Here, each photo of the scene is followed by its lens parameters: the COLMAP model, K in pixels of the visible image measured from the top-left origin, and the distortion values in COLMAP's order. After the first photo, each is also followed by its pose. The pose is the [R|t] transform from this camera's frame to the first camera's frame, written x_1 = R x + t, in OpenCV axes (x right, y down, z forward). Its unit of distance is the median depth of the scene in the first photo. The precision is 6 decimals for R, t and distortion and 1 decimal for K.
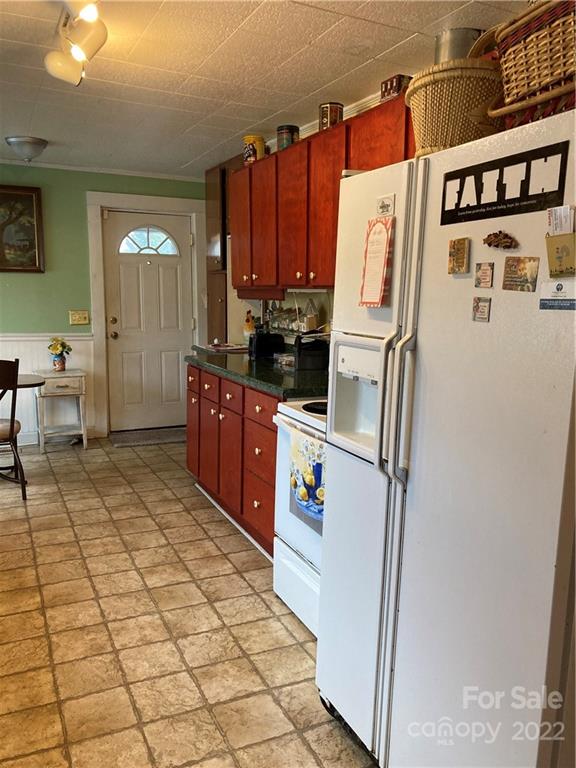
lens RADIAL K [[631.7, 0, 292.9], [0, 631.7, 383.2], [0, 0, 1]] dist [0.007516, 0.012951]
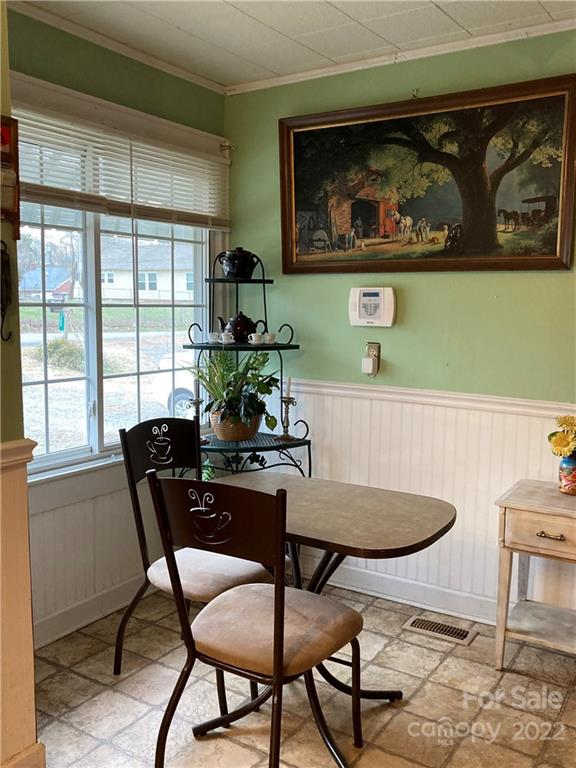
lens RADIAL K [[708.8, 0, 288.0], [0, 708.8, 389.5], [0, 0, 1]] dist [0.030347, 0.000000]
pose [[0.522107, 0.103282, -0.846603, -0.092385], [-0.132046, 0.990460, 0.039398, -0.122035], [0.842596, 0.091221, 0.530764, 0.833631]]
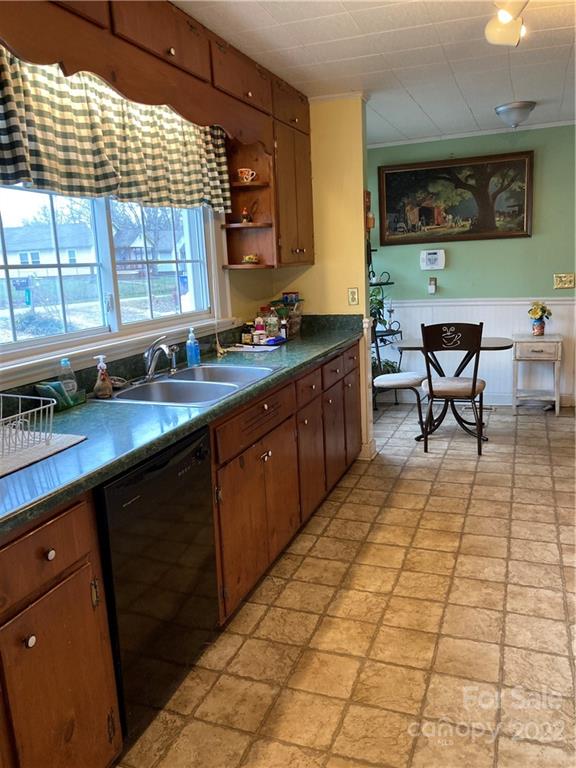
lens RADIAL K [[631.7, 0, 291.6], [0, 631.7, 386.2], [0, 0, 1]] dist [0.007516, 0.012951]
pose [[0.696549, 0.093515, -0.711389, 0.114126], [-0.049340, 0.995366, 0.082535, -0.004091], [0.715811, -0.022389, 0.697935, 0.032839]]
